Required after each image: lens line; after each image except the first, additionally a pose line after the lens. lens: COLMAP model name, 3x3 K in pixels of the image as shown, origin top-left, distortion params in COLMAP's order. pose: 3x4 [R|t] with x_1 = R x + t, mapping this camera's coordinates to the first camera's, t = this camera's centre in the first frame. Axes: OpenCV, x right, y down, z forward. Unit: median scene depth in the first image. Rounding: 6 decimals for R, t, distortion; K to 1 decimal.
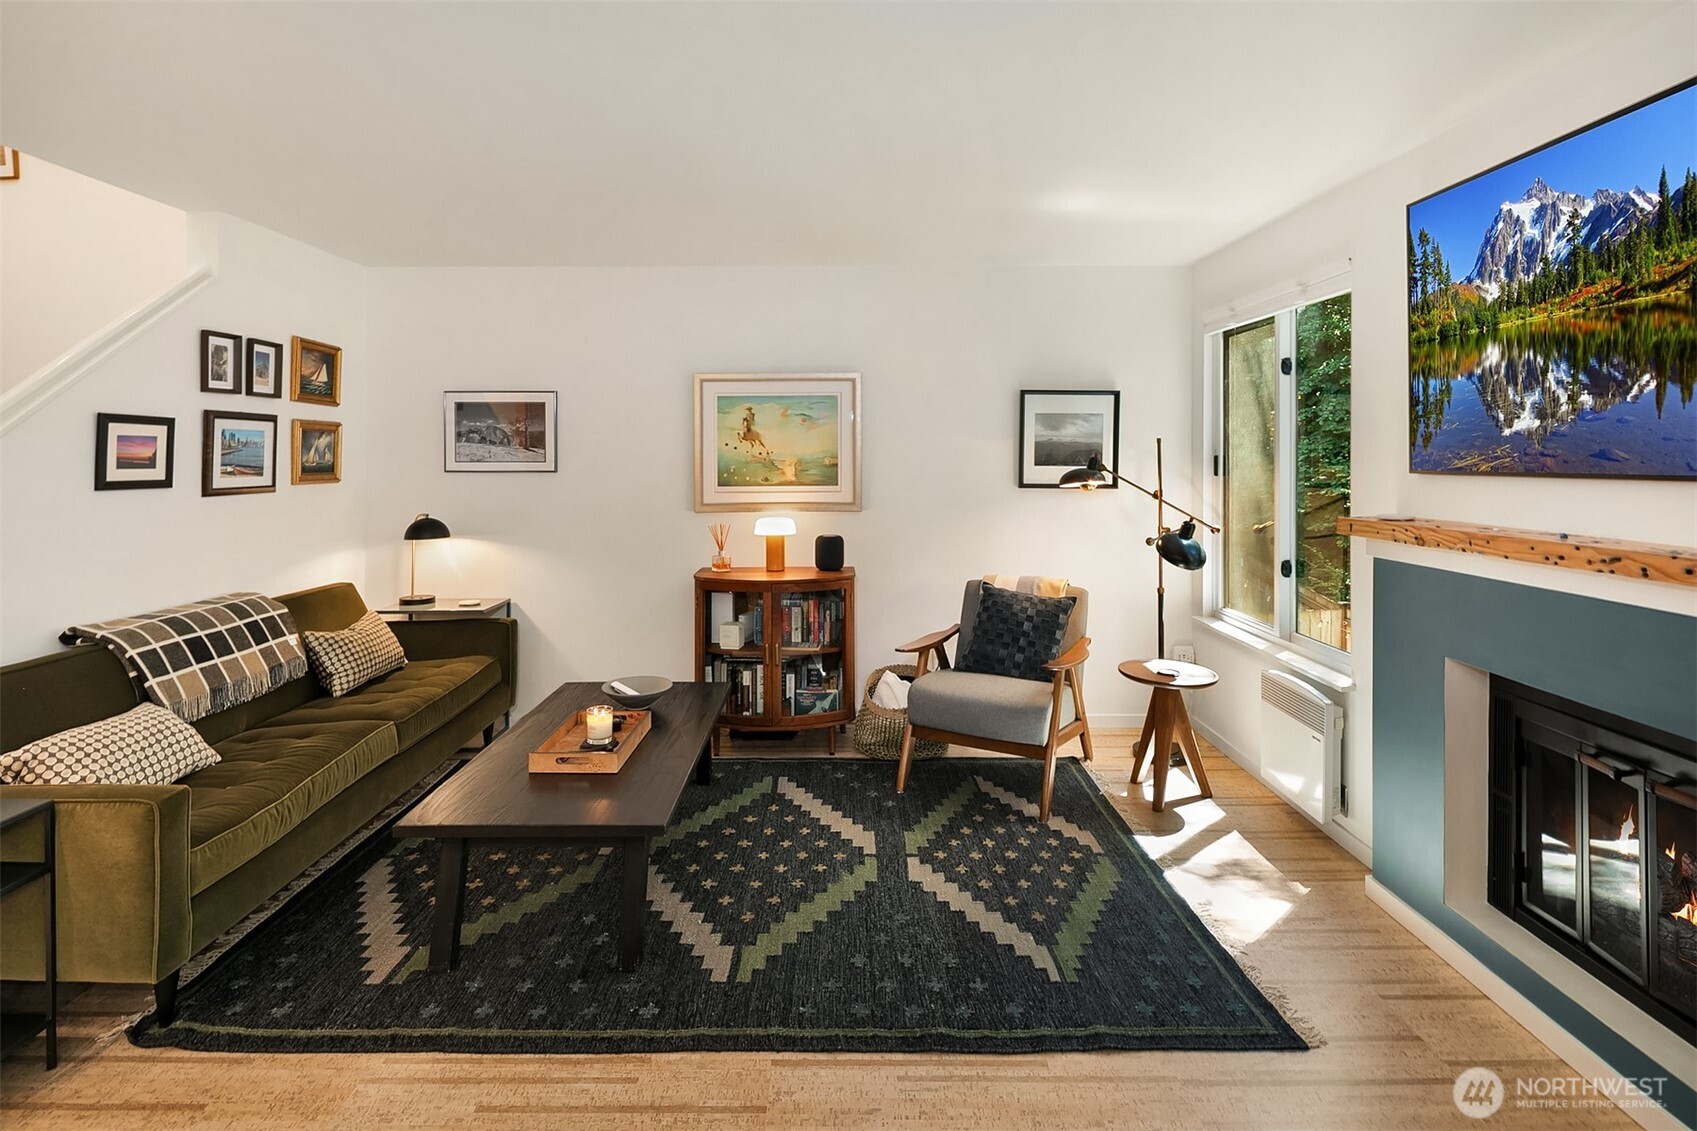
lens RADIAL K [[841.1, 0, 834.6], [0, 841.1, 462.8], [0, 0, 1]] dist [0.001046, -0.003909]
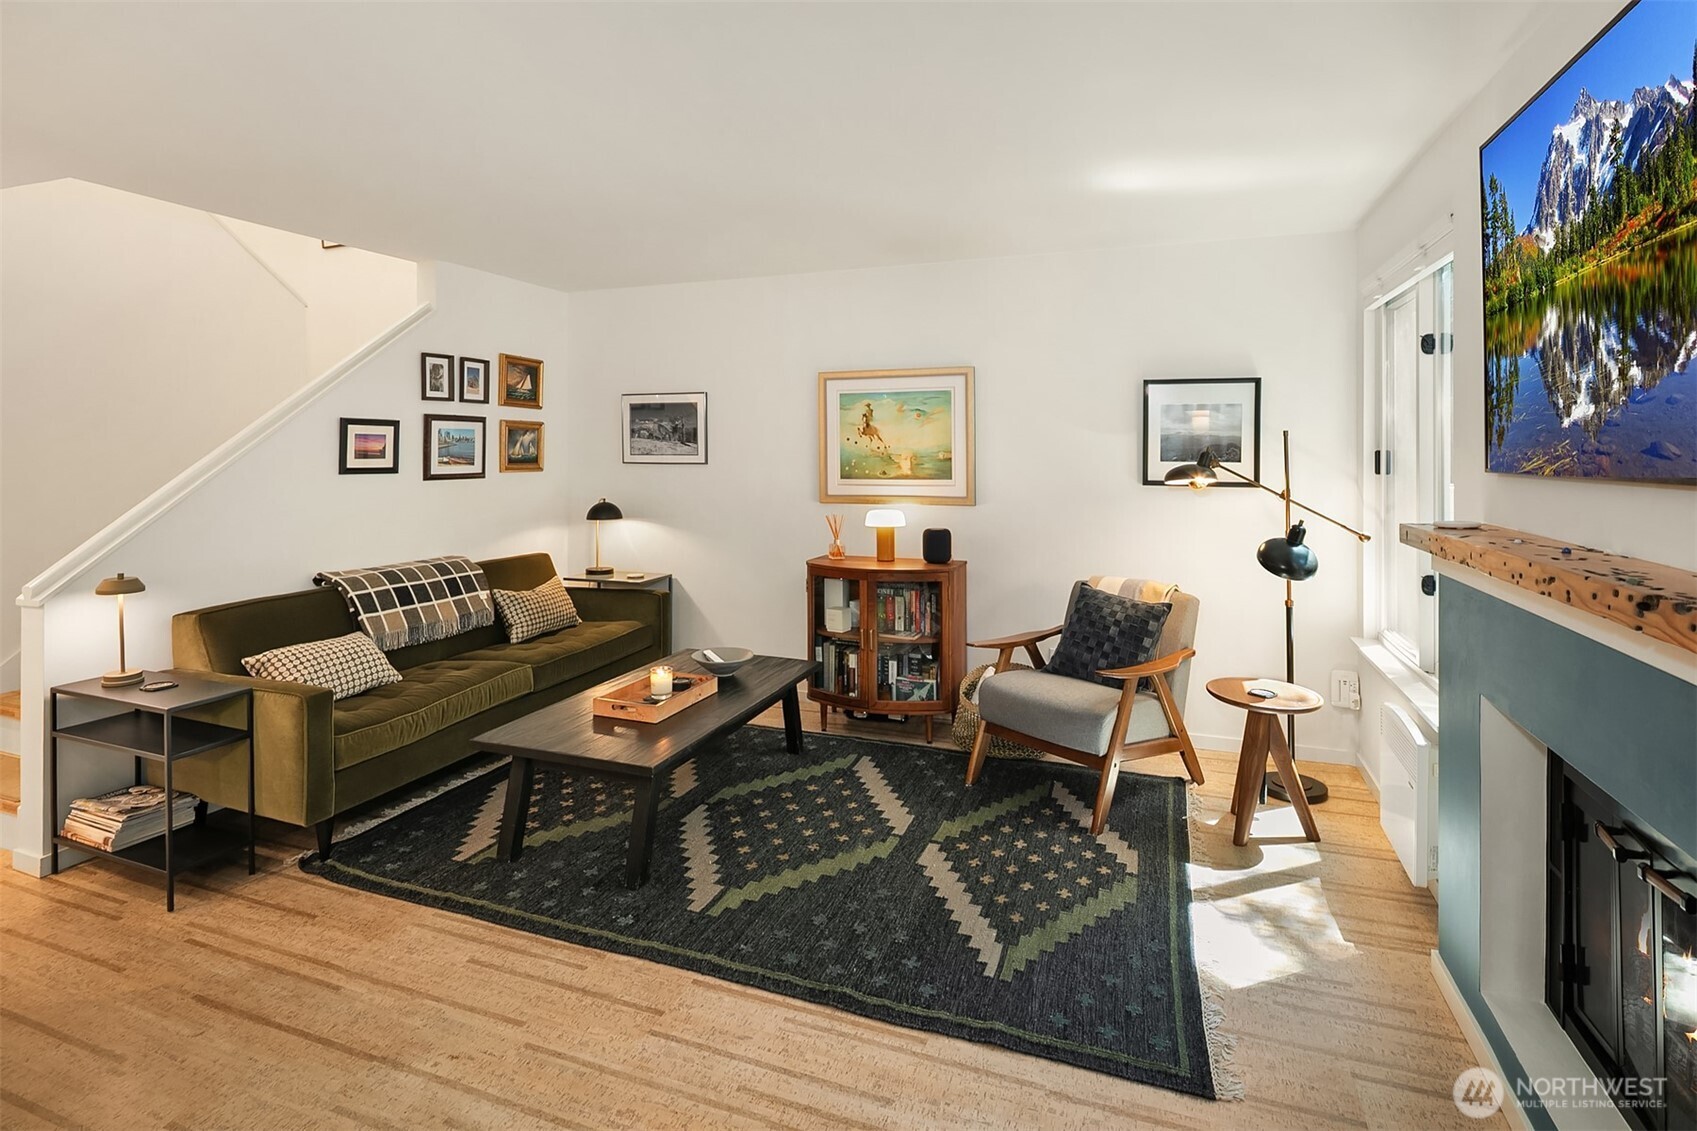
lens RADIAL K [[846.5, 0, 819.7], [0, 846.5, 461.3], [0, 0, 1]] dist [0.000818, -0.001758]
pose [[0.934083, 0.006499, -0.356998, 0.260334], [-0.004791, 0.999972, 0.005667, 0.000123], [0.357025, -0.003583, 0.934088, -0.005183]]
